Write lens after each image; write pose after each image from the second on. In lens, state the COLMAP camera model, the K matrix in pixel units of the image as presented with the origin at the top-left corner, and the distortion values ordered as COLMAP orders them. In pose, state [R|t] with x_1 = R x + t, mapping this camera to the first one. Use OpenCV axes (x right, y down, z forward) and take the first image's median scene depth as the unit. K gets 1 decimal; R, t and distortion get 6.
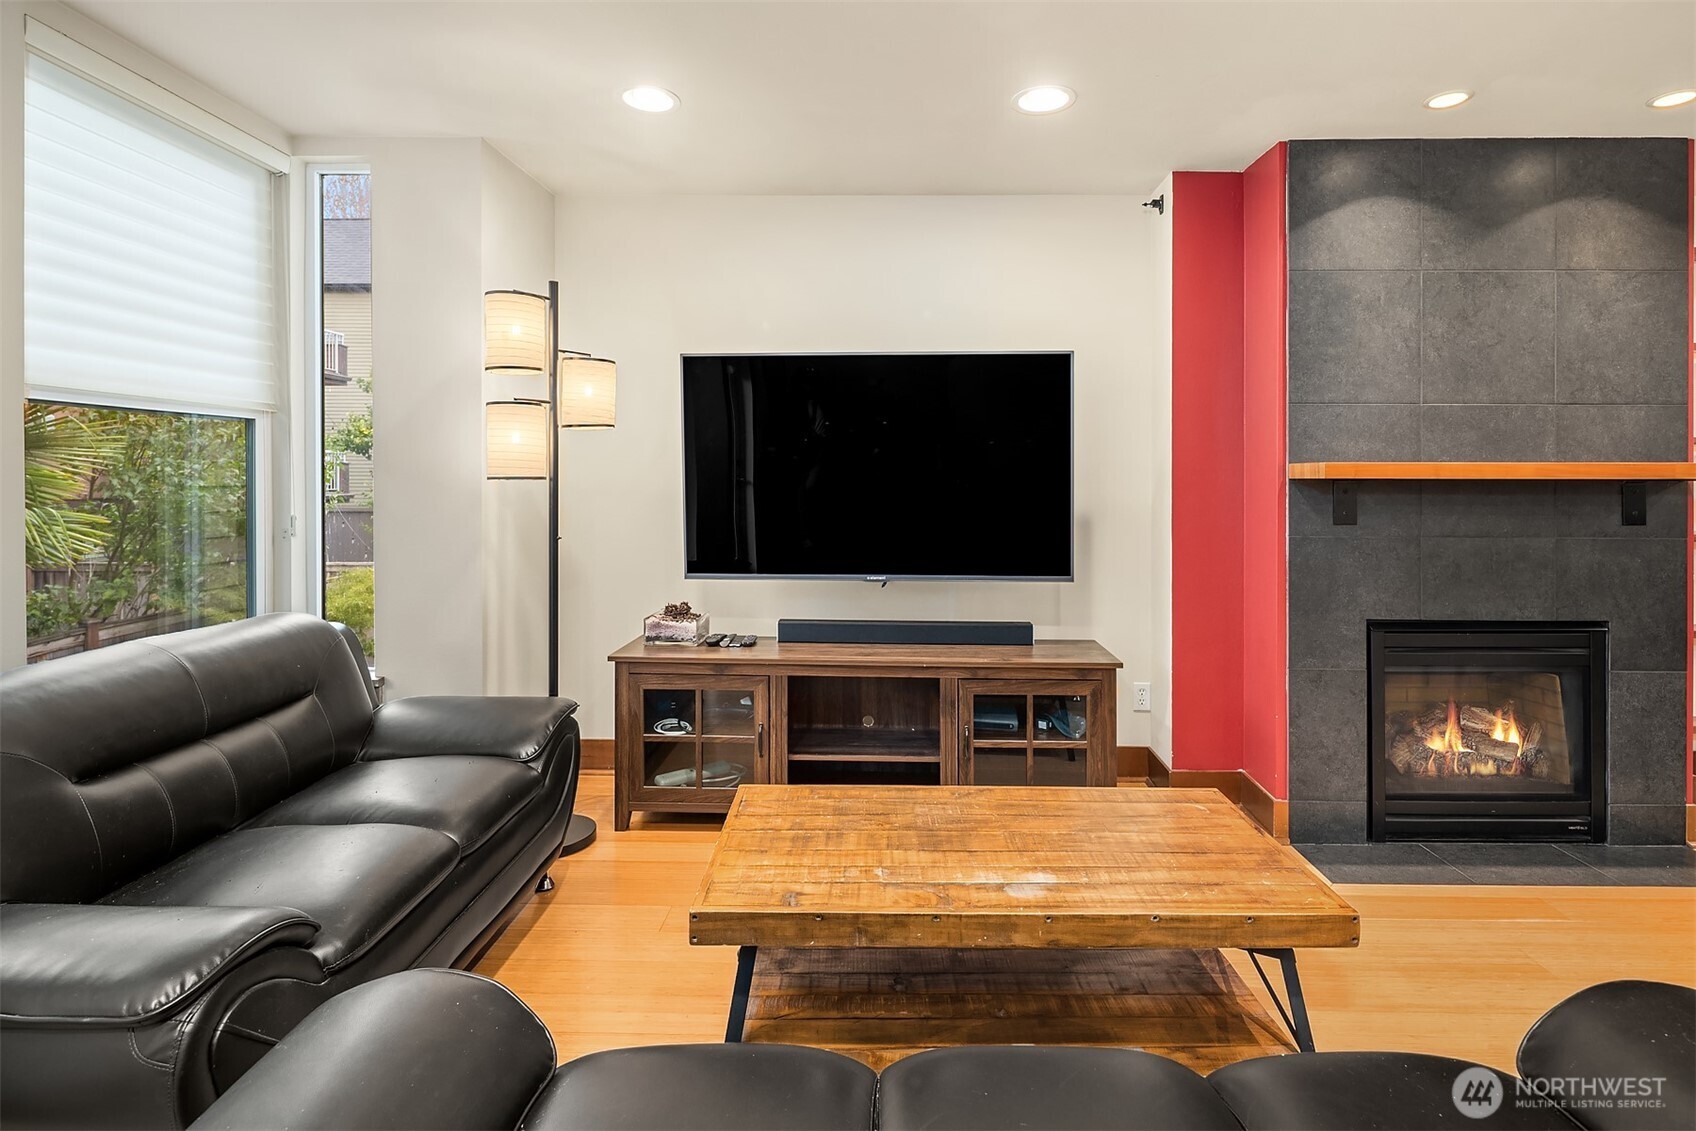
lens RADIAL K [[830.1, 0, 859.6], [0, 830.1, 478.4], [0, 0, 1]] dist [0.012464, -0.007200]
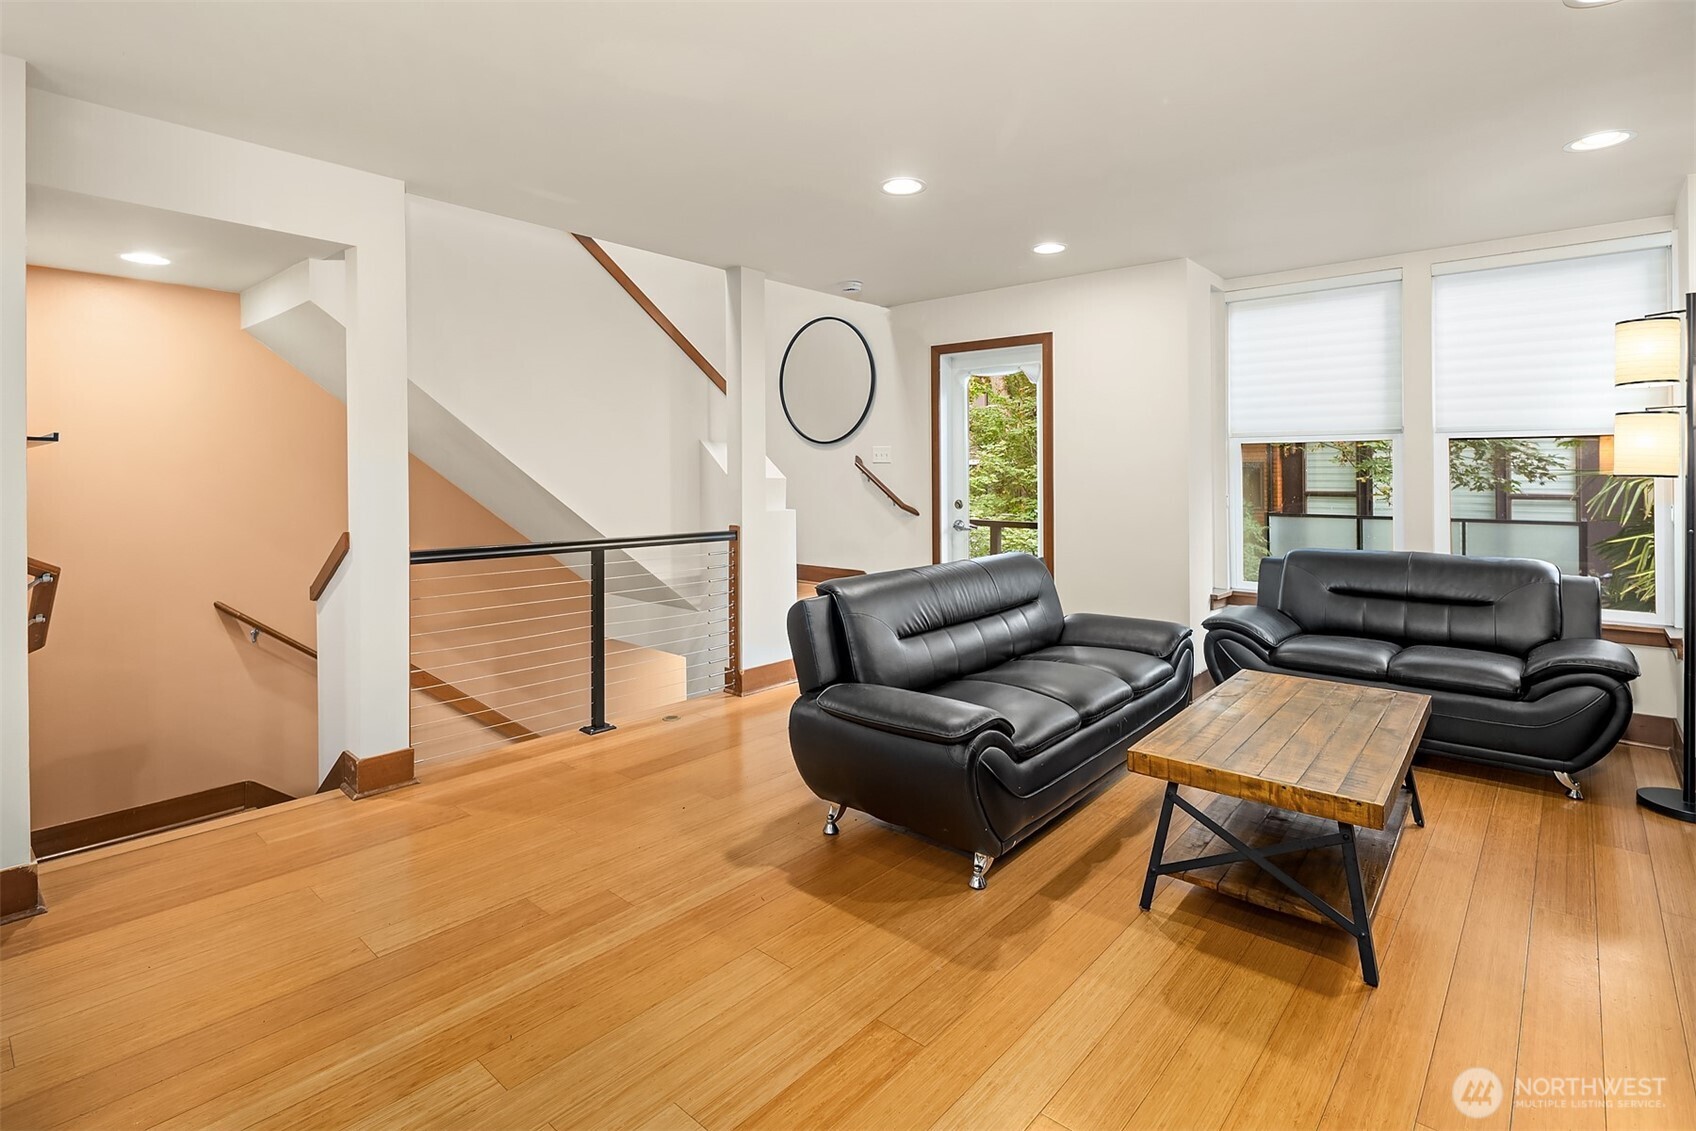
lens RADIAL K [[830.1, 0, 842.8], [0, 830.1, 474.8], [0, 0, 1]] dist [0.012464, -0.007200]
pose [[-0.646245, -0.005149, -0.763112, 1.135378], [-0.001578, 0.999984, -0.005411, 0.005655], [0.763128, -0.002292, -0.646243, 0.842013]]
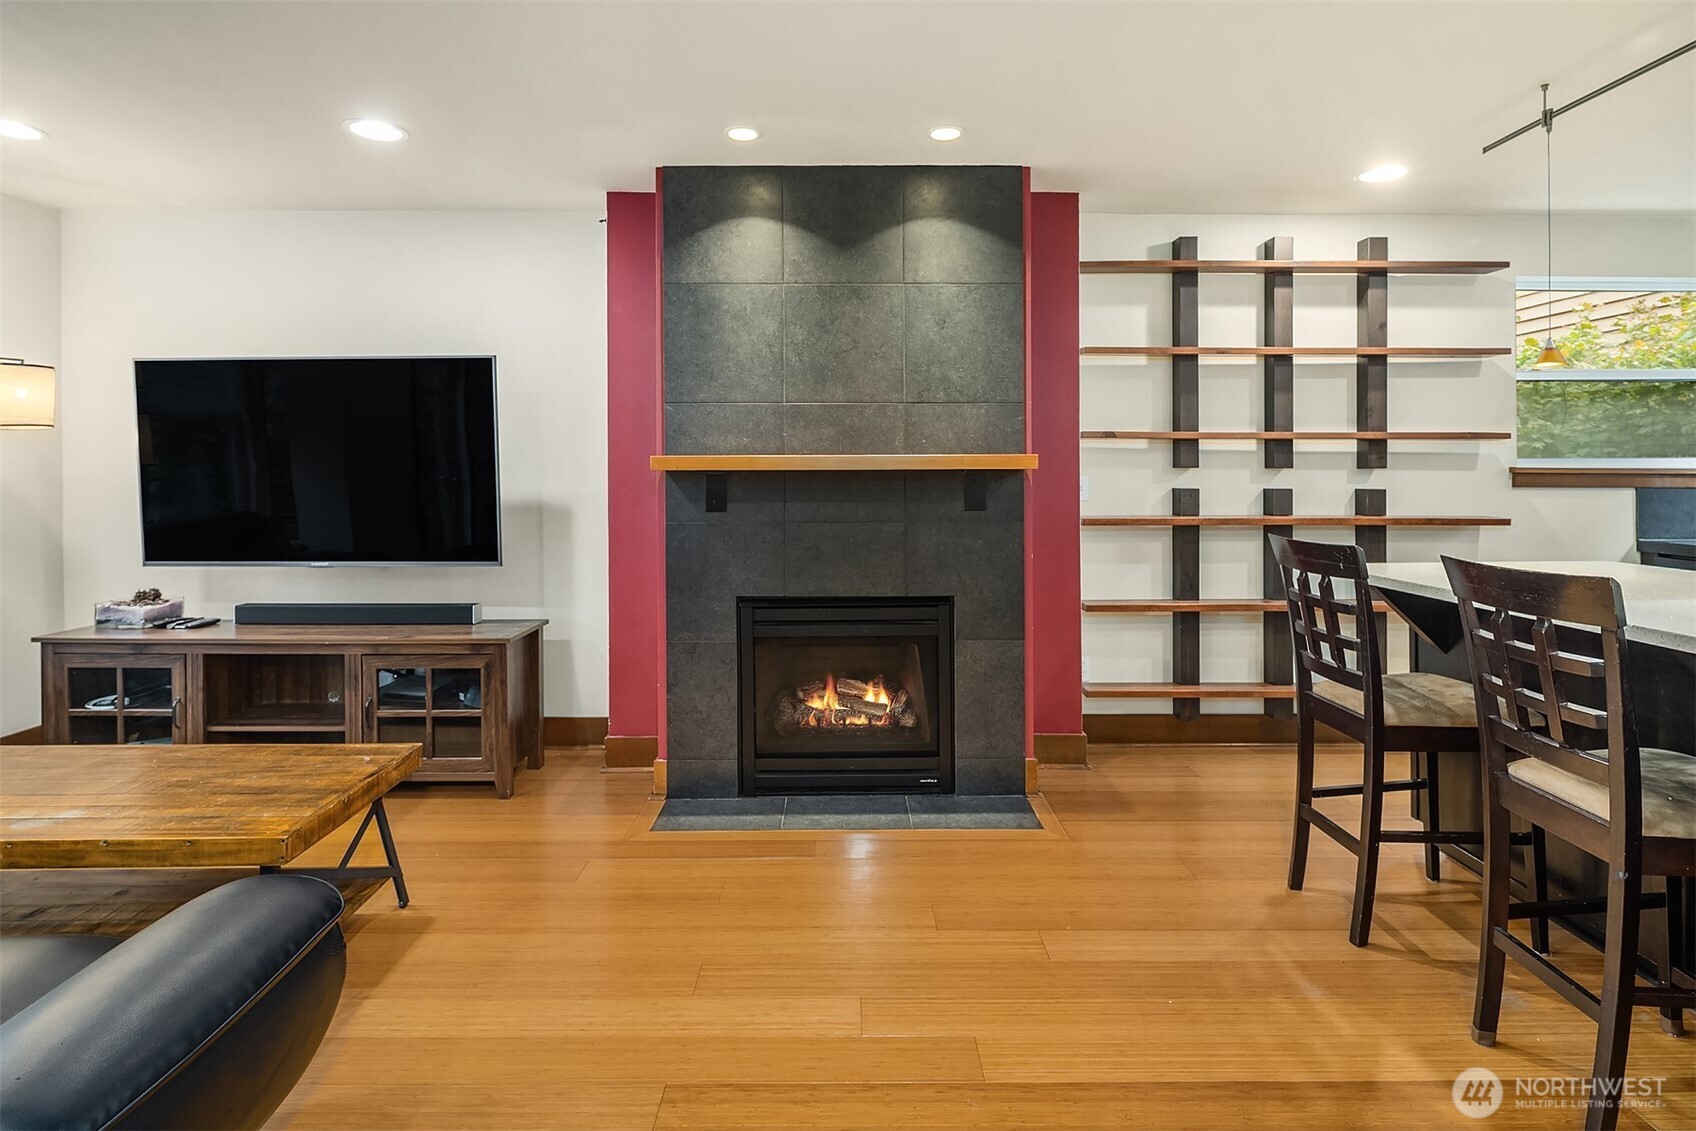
lens RADIAL K [[830.1, 0, 843.4], [0, 830.1, 469.5], [0, 0, 1]] dist [0.012464, -0.007200]
pose [[0.999657, -0.005725, 0.025554, 0.723243], [0.005730, 0.999984, -0.000117, 0.000208], [-0.025553, 0.000264, 0.999673, -0.114698]]
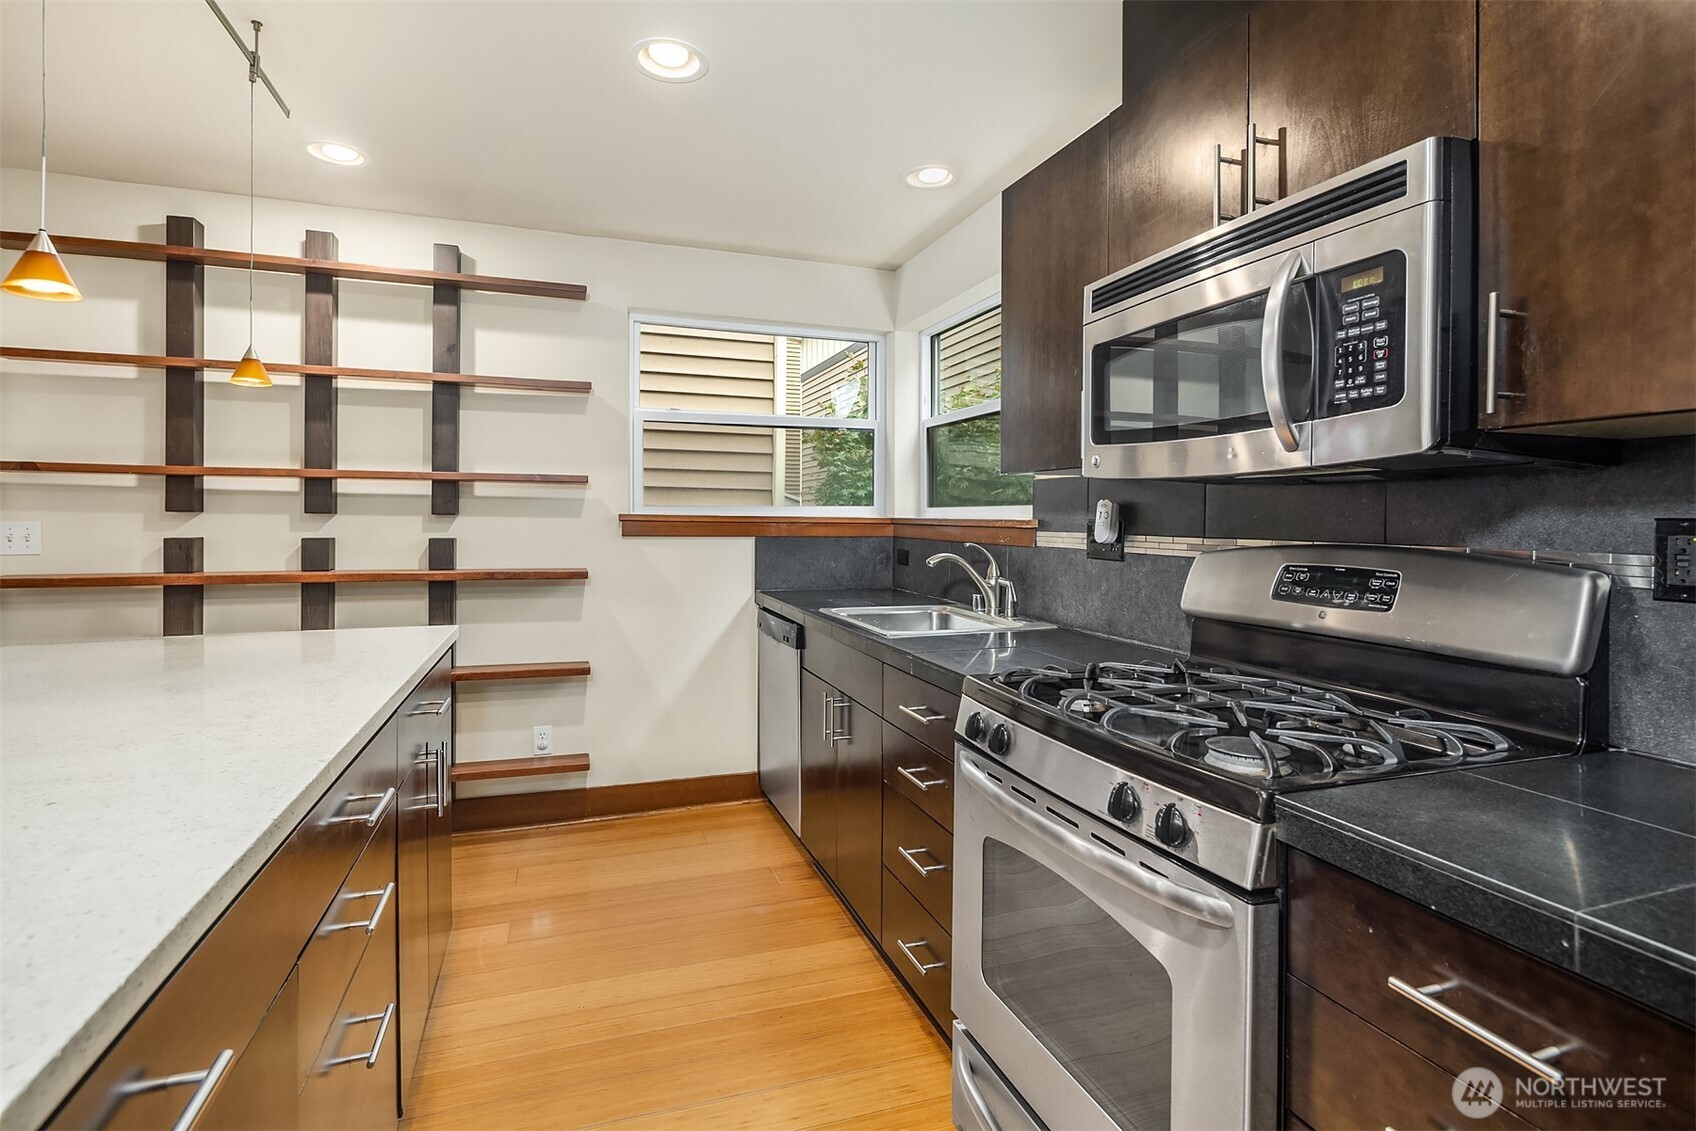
lens RADIAL K [[830.1, 0, 841.7], [0, 830.1, 528.4], [0, 0, 1]] dist [0.012464, -0.007200]
pose [[0.942499, -0.002861, 0.334198, 1.704822], [-0.002623, 0.999869, 0.015956, 0.002533], [-0.334200, -0.015915, 0.942368, -0.065937]]
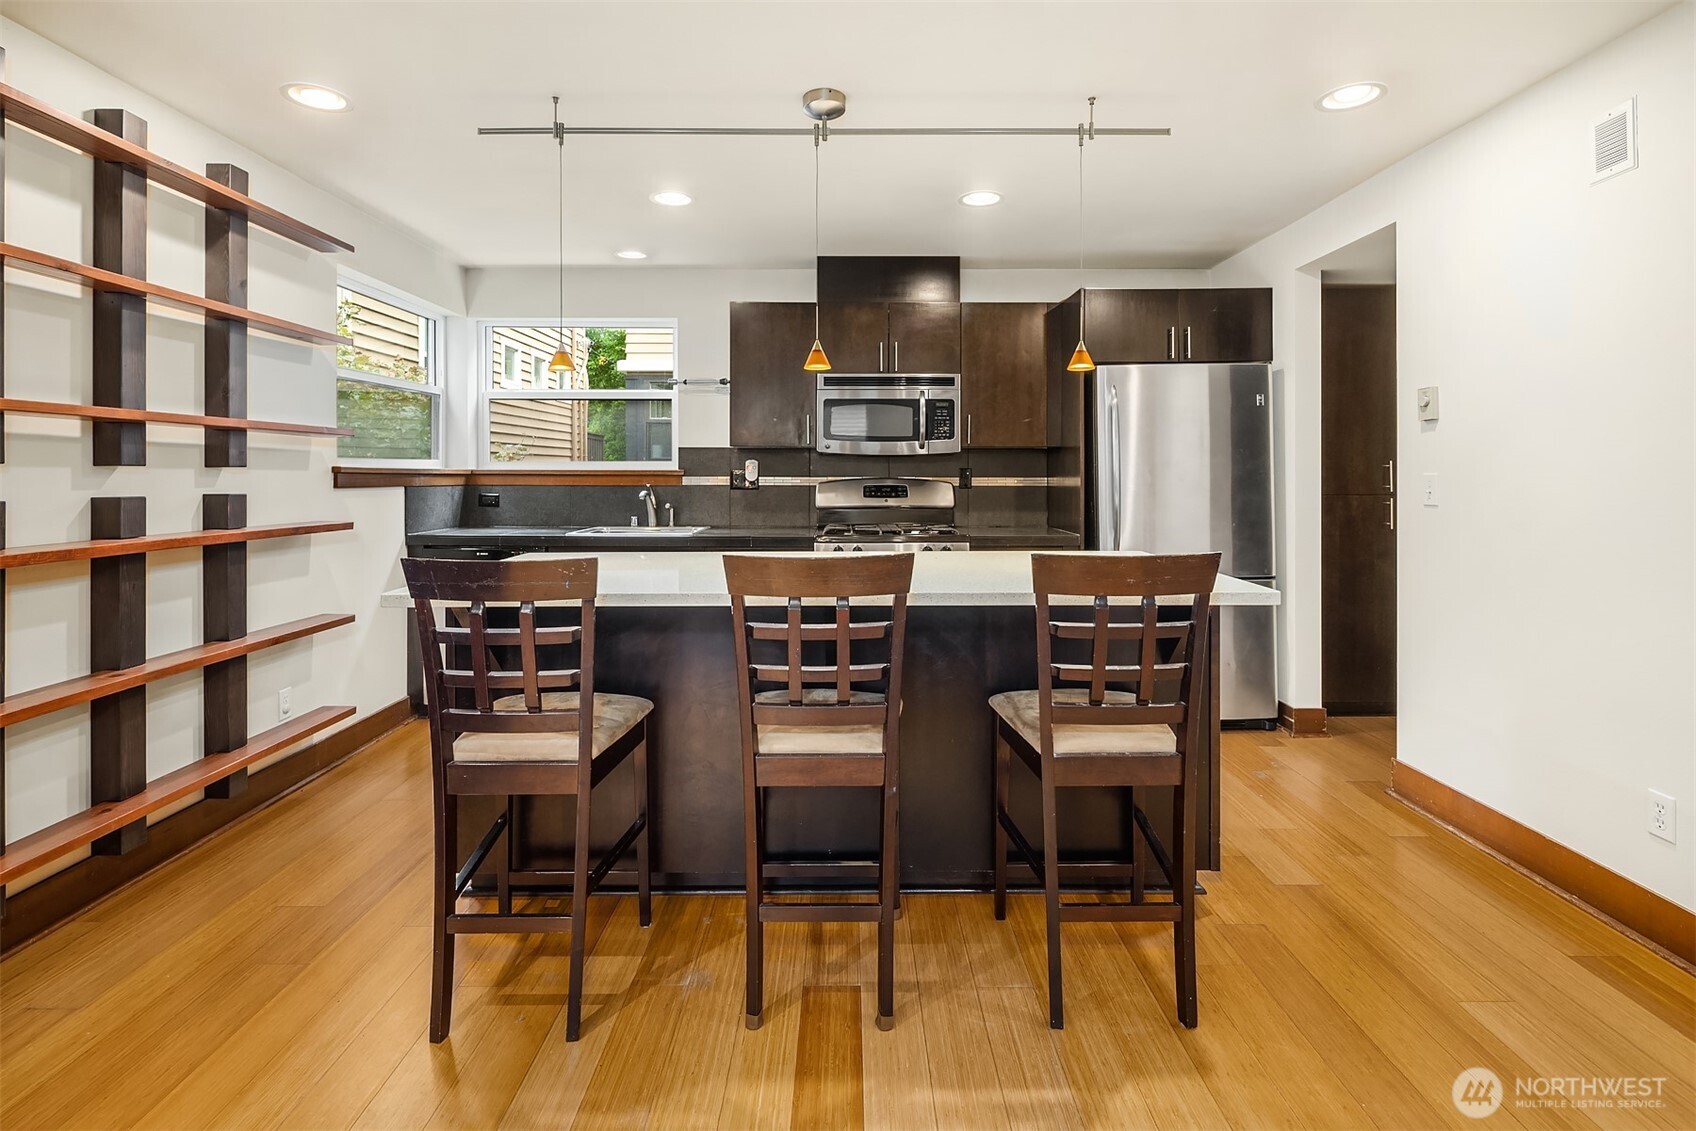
lens RADIAL K [[830.1, 0, 848.0], [0, 830.1, 471.7], [0, 0, 1]] dist [0.012464, -0.007200]
pose [[-0.020942, -0.004170, 0.999772, 0.571899], [-0.002151, 0.999989, 0.004126, 0.003034], [-0.999778, -0.002064, -0.020950, 0.441530]]
